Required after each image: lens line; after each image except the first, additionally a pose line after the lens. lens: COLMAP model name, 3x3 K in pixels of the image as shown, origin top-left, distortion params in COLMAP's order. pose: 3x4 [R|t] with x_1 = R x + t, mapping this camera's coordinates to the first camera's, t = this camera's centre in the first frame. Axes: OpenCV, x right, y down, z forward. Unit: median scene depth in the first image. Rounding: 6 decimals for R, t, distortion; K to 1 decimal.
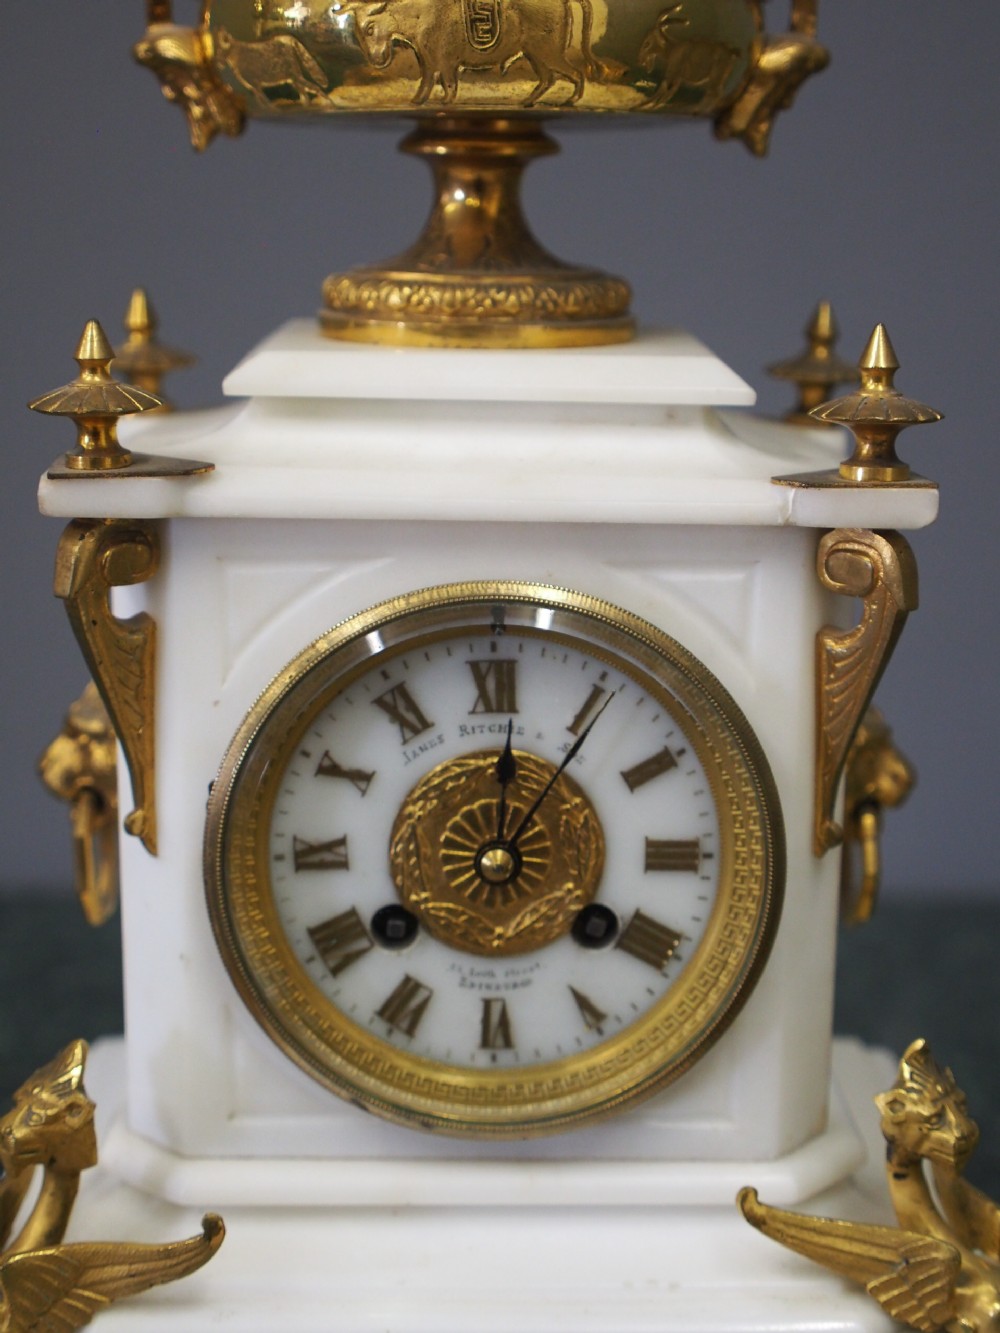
lens RADIAL K [[2354.1, 0, 498.7], [0, 2354.1, 699.2], [0, 0, 1]] dist [0.061767, 0.000000]
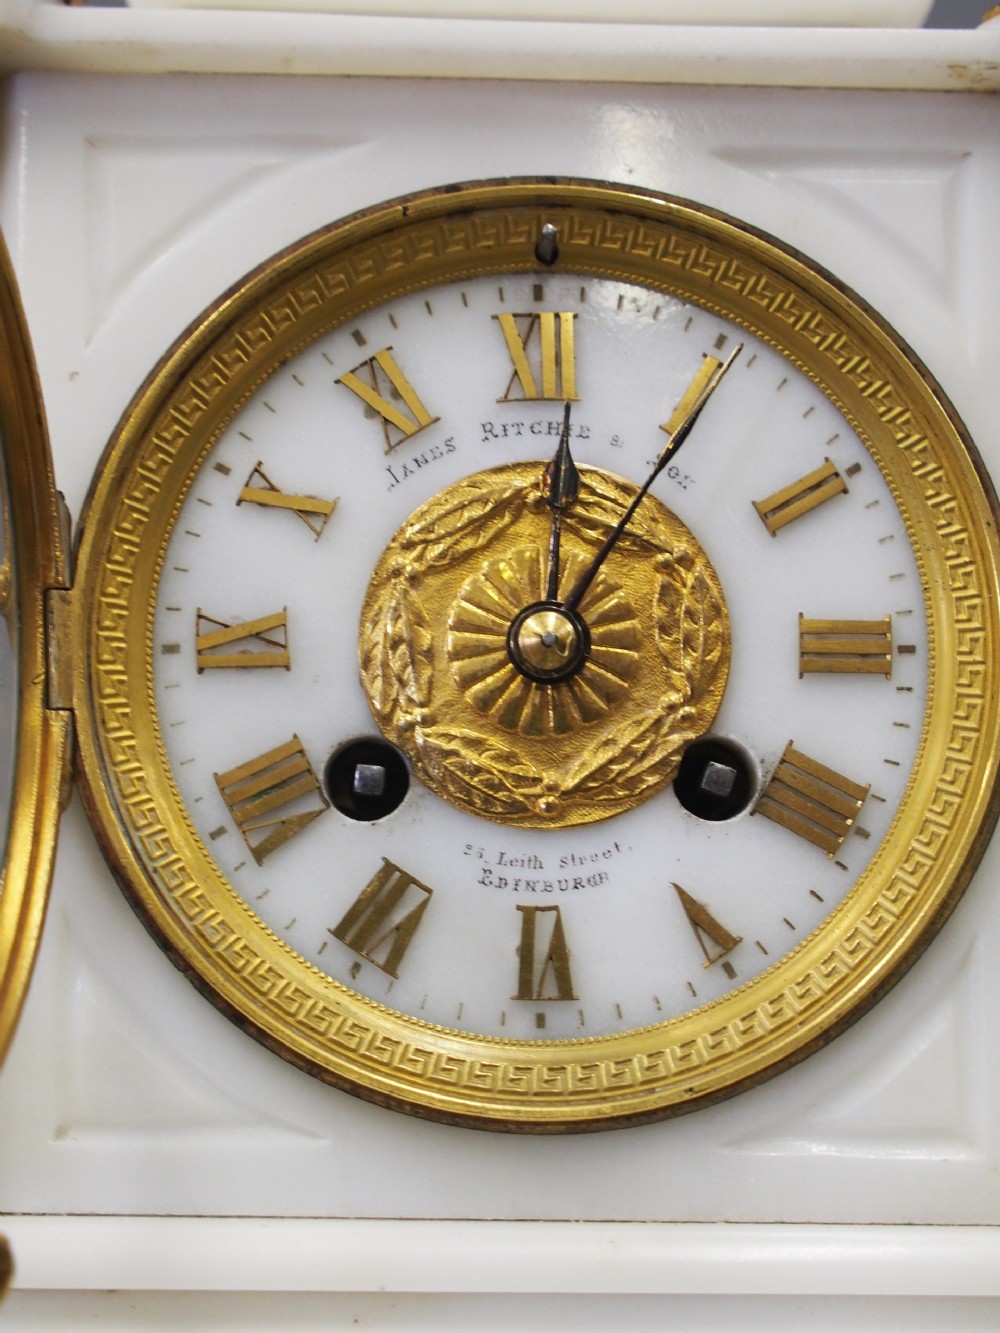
lens RADIAL K [[2135.8, 0, 497.8], [0, 2135.8, 680.2], [0, 0, 1]] dist [0.055035, 0.000000]
pose [[0.999985, 0.000171, 0.005508, -0.015427], [0.001808, 0.934005, -0.357256, 0.263769], [-0.005205, 0.357261, 0.933990, 0.510785]]
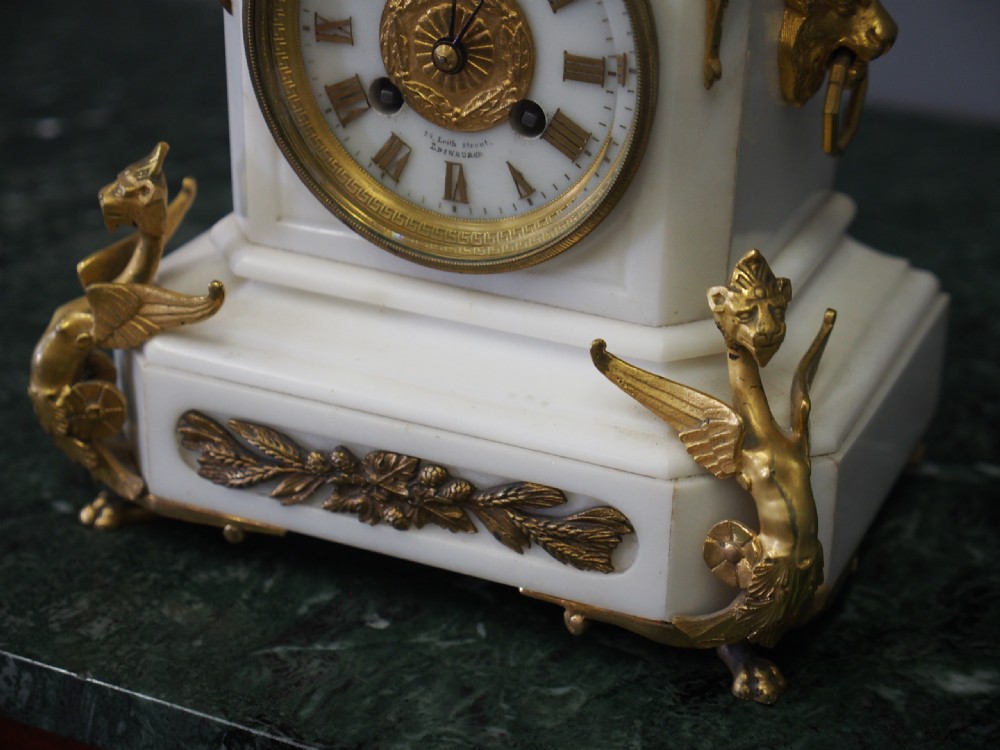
lens RADIAL K [[2013.8, 0, 502.8], [0, 2013.8, 375.8], [0, 0, 1]] dist [0.109967, 0.000000]
pose [[0.901687, 0.198256, -0.384258, 0.473723], [-0.106117, 0.962974, 0.247831, -0.036546], [0.419165, -0.182690, 0.889340, 0.015636]]
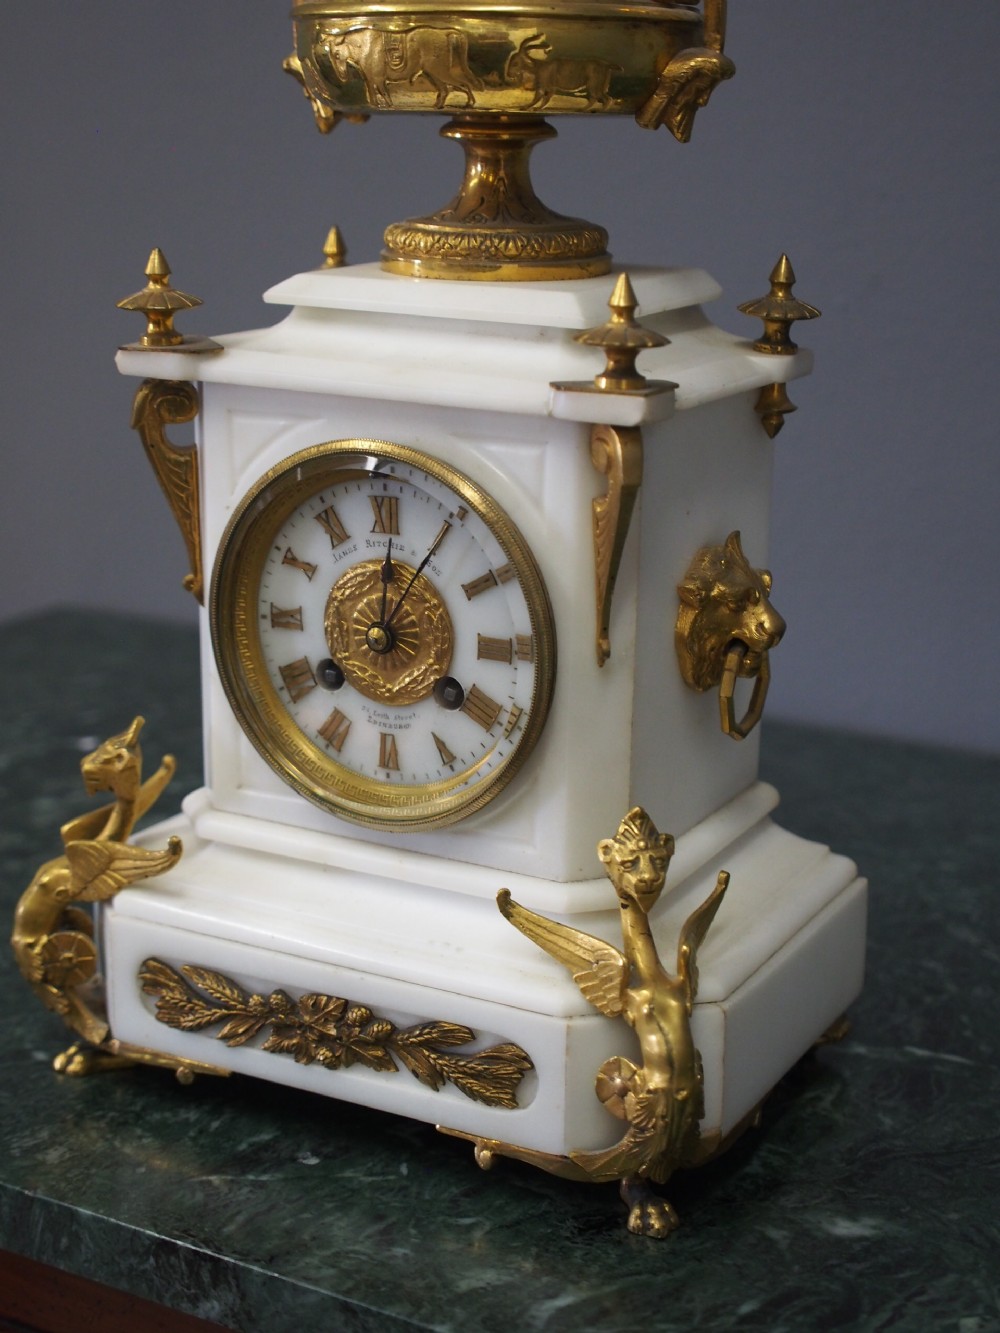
lens RADIAL K [[2135.8, 0, 468.0], [0, 2135.8, 679.7], [0, 0, 1]] dist [0.055035, 0.000000]
pose [[0.863034, 0.134465, -0.486921, 0.682523], [-0.113774, 0.990896, 0.071982, -0.005203], [0.492167, -0.006725, 0.870475, -0.112712]]
